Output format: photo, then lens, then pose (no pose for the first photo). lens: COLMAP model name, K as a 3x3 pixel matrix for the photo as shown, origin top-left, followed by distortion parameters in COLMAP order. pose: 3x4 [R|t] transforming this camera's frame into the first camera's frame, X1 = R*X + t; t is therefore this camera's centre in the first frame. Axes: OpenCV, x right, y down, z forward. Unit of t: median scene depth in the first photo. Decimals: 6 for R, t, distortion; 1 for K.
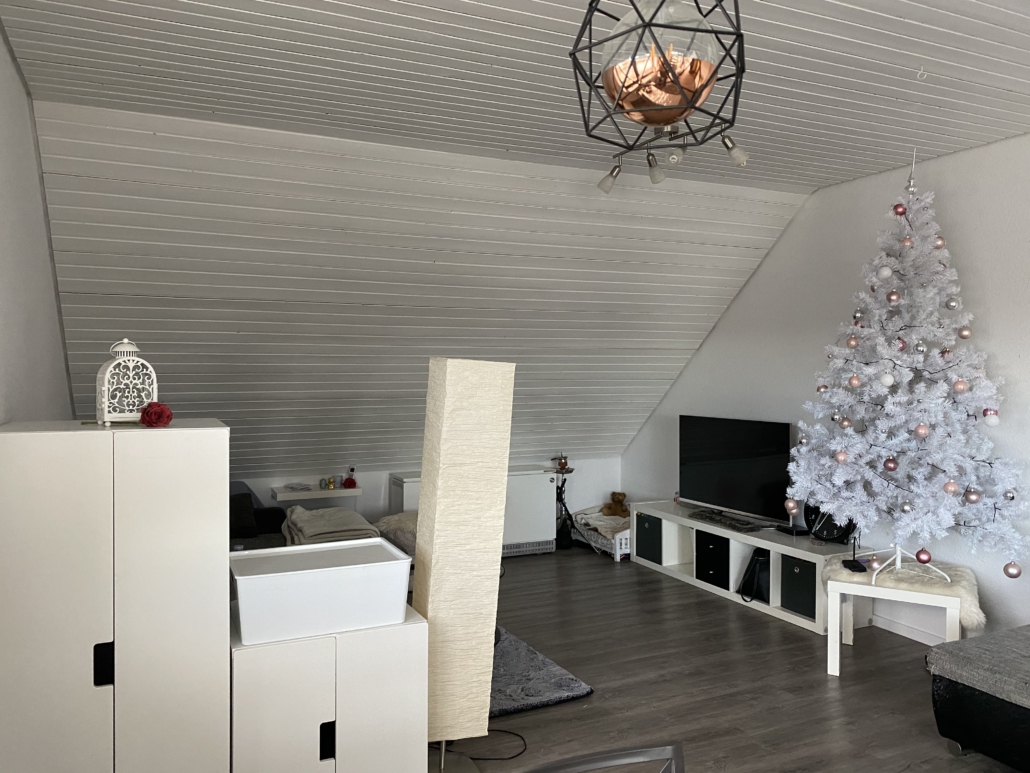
lens RADIAL K [[787.7, 0, 512.4], [0, 787.7, 380.6], [0, 0, 1]] dist [0.078649, -0.155550]
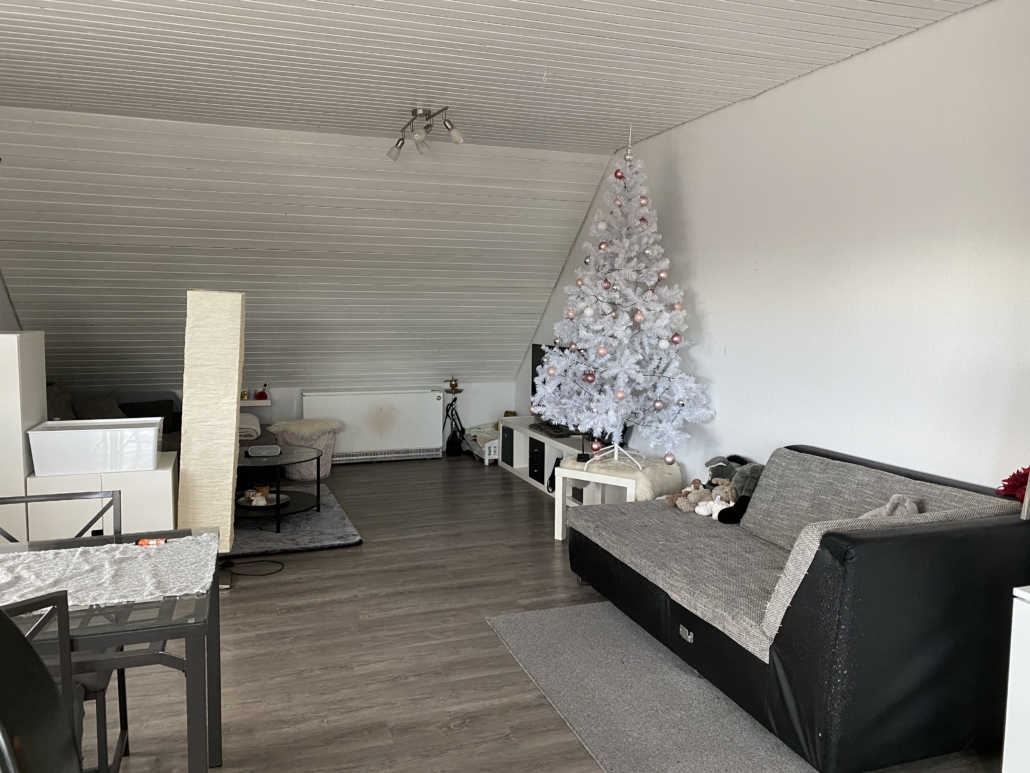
lens RADIAL K [[785.7, 0, 520.9], [0, 785.7, 383.5], [0, 0, 1]] dist [0.086818, -0.112660]
pose [[0.995865, 0.017027, -0.089240, 0.449758], [-0.009781, 0.996665, 0.081013, 0.011959], [0.090321, -0.079805, 0.992710, -0.263360]]
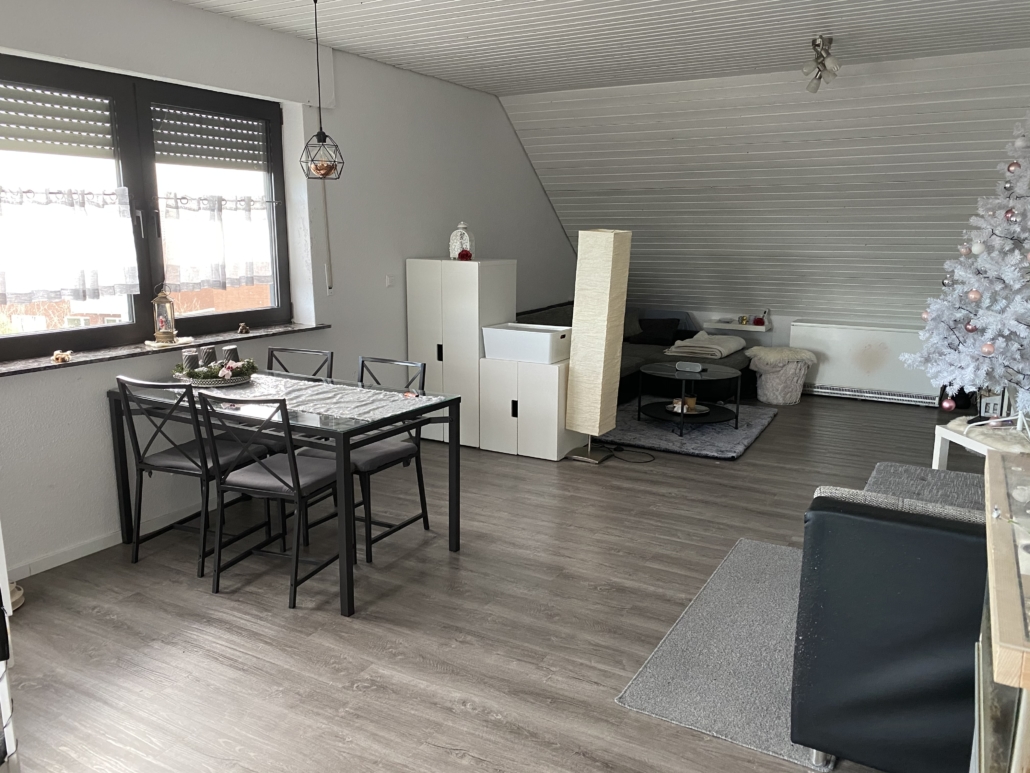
lens RADIAL K [[785.7, 0, 520.9], [0, 785.7, 383.5], [0, 0, 1]] dist [0.086818, -0.112660]
pose [[0.580940, 0.159546, -0.798156, 0.950543], [-0.016916, 0.982756, 0.184134, -0.009264], [0.813770, -0.093470, 0.573621, -0.141462]]
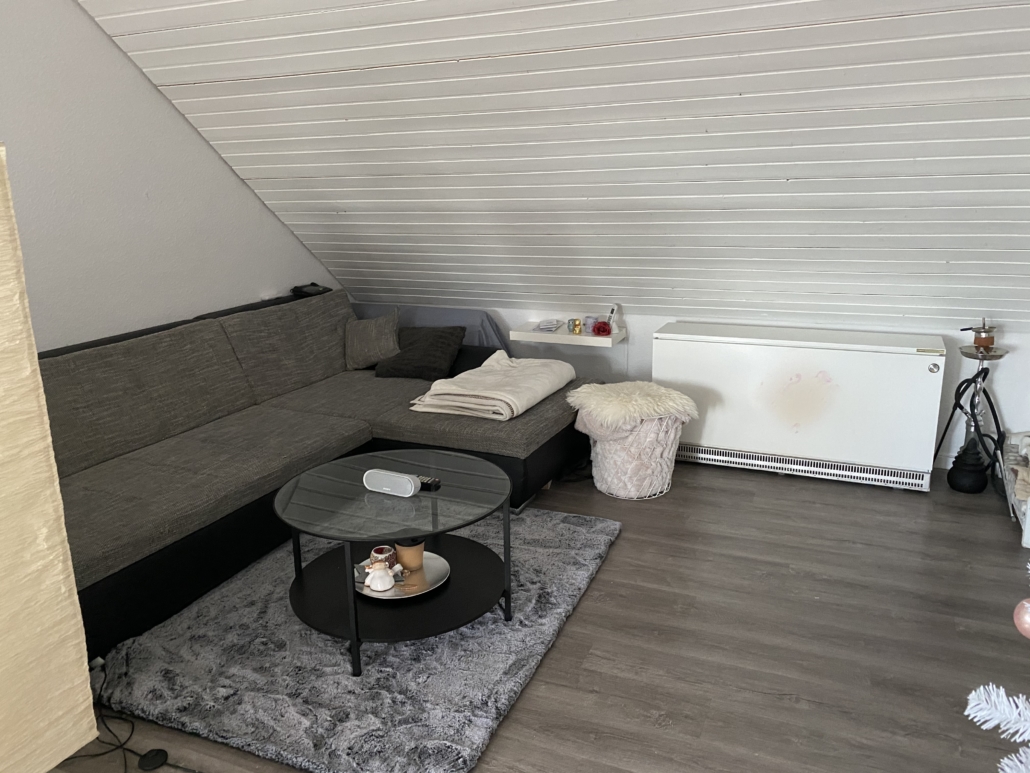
lens RADIAL K [[785.7, 0, 520.9], [0, 785.7, 383.5], [0, 0, 1]] dist [0.086818, -0.112660]
pose [[0.653201, 0.177416, -0.736106, 0.434160], [0.010059, 0.970043, 0.242725, 0.001658], [0.757118, -0.165953, 0.631848, 0.706797]]
